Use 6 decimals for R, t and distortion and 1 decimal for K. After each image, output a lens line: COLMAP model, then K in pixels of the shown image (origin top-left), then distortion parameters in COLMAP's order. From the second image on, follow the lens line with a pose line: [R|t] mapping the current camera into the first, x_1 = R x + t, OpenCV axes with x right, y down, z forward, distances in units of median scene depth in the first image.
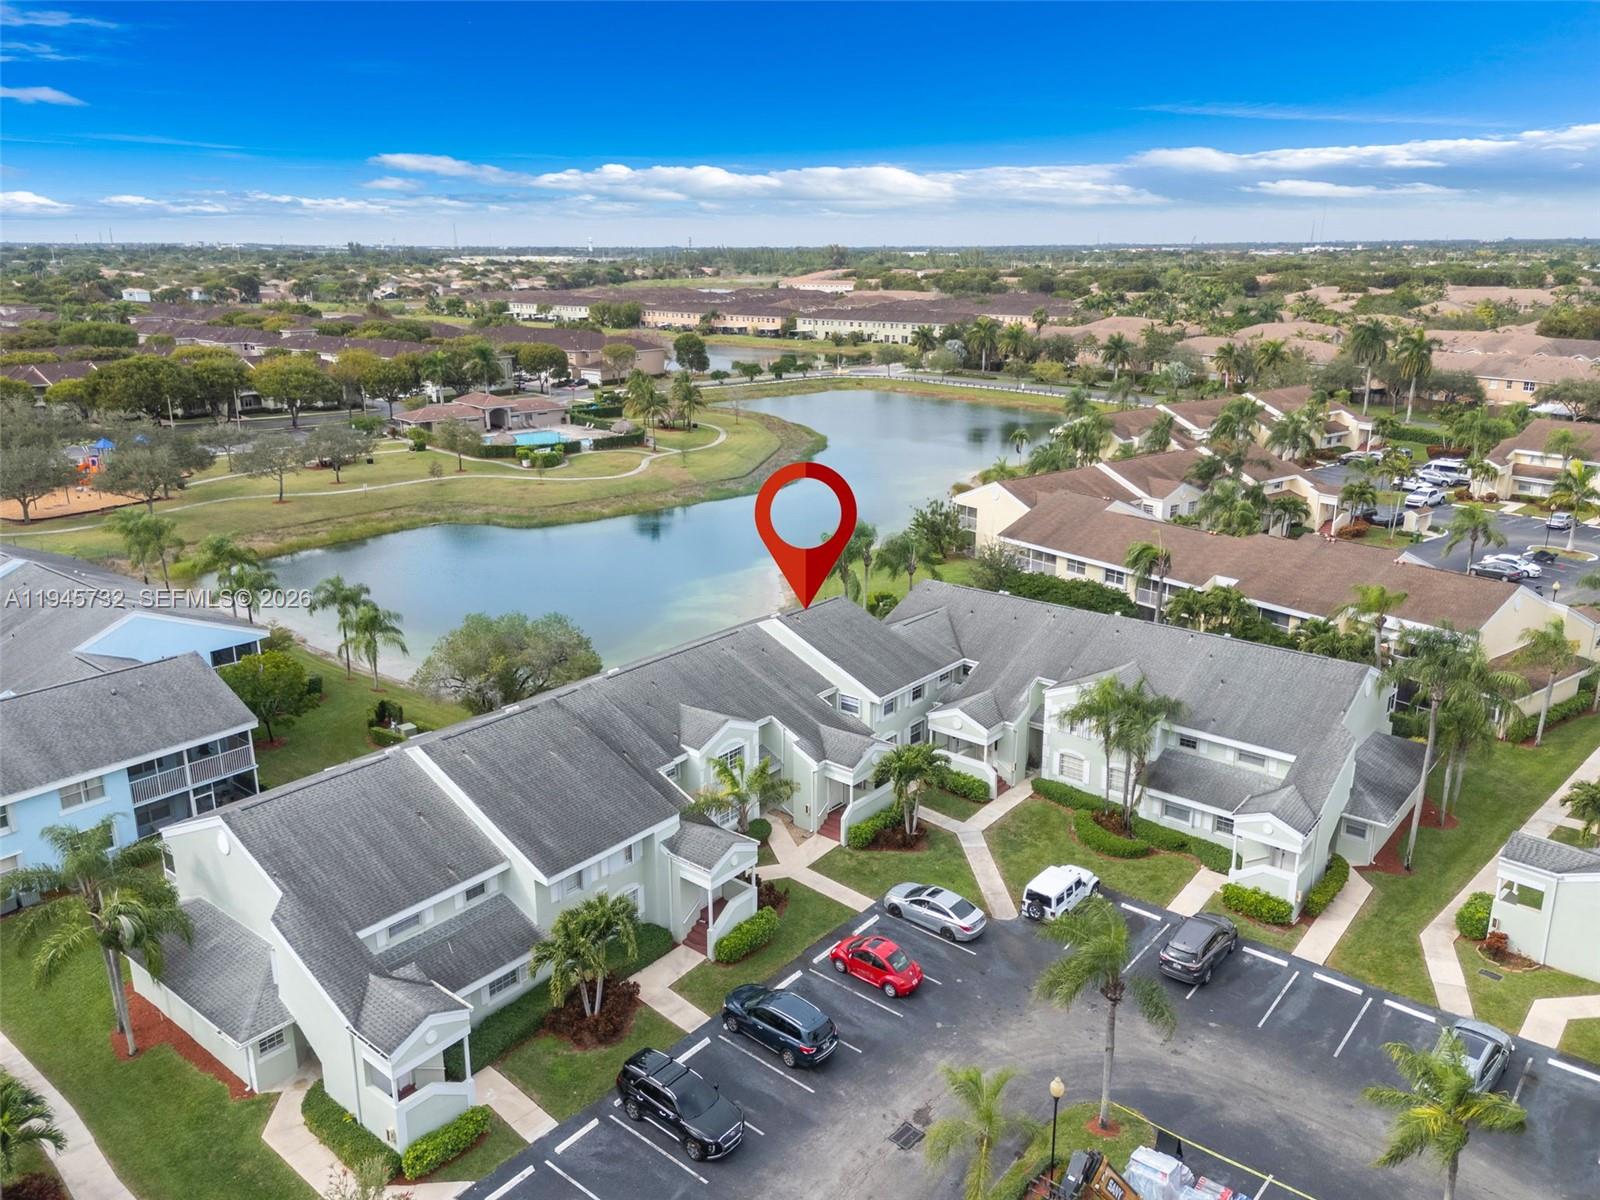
lens RADIAL K [[1174.8, 0, 800.0], [0, 1174.8, 600.0], [0, 0, 1]] dist [0.093778, -0.074241]
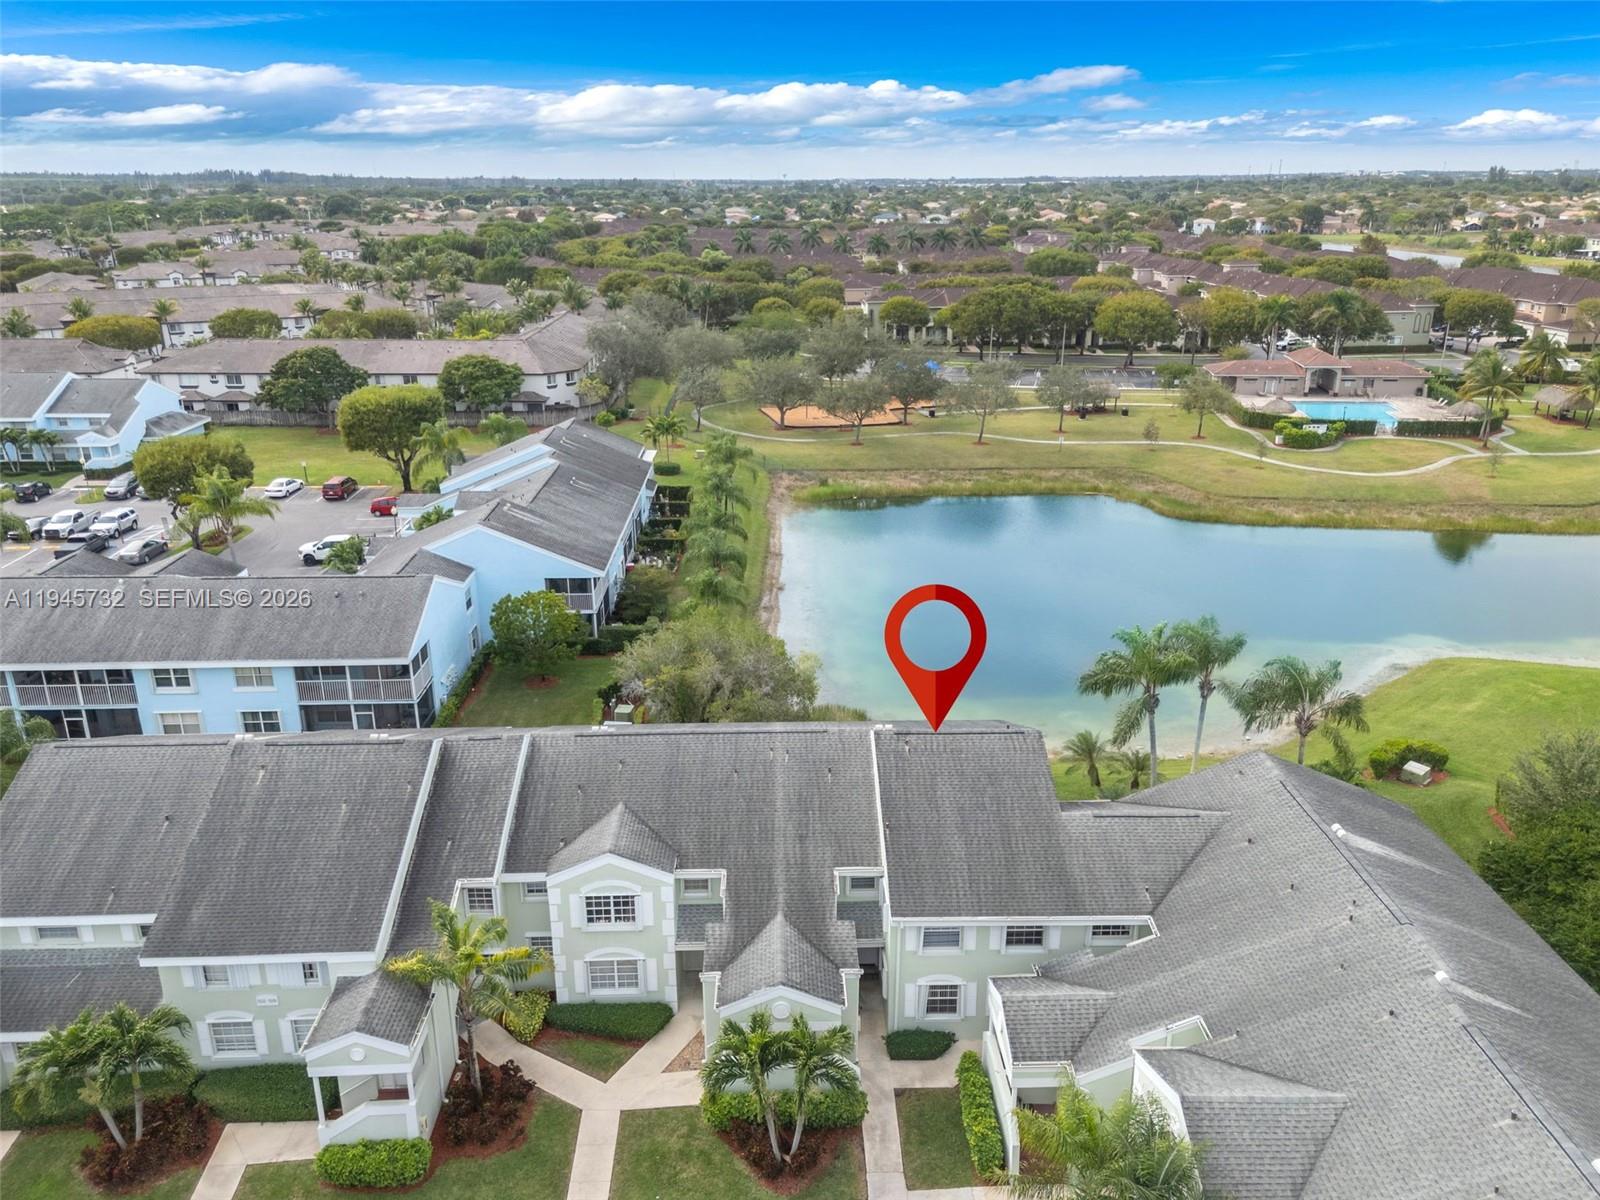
lens RADIAL K [[1174.8, 0, 800.0], [0, 1174.8, 600.0], [0, 0, 1]] dist [0.093778, -0.074241]
pose [[0.654752, 0.252109, -0.712559, 0.174320], [-0.213794, 0.966008, 0.145331, -0.061782], [0.724977, 0.057185, 0.686395, 0.219926]]
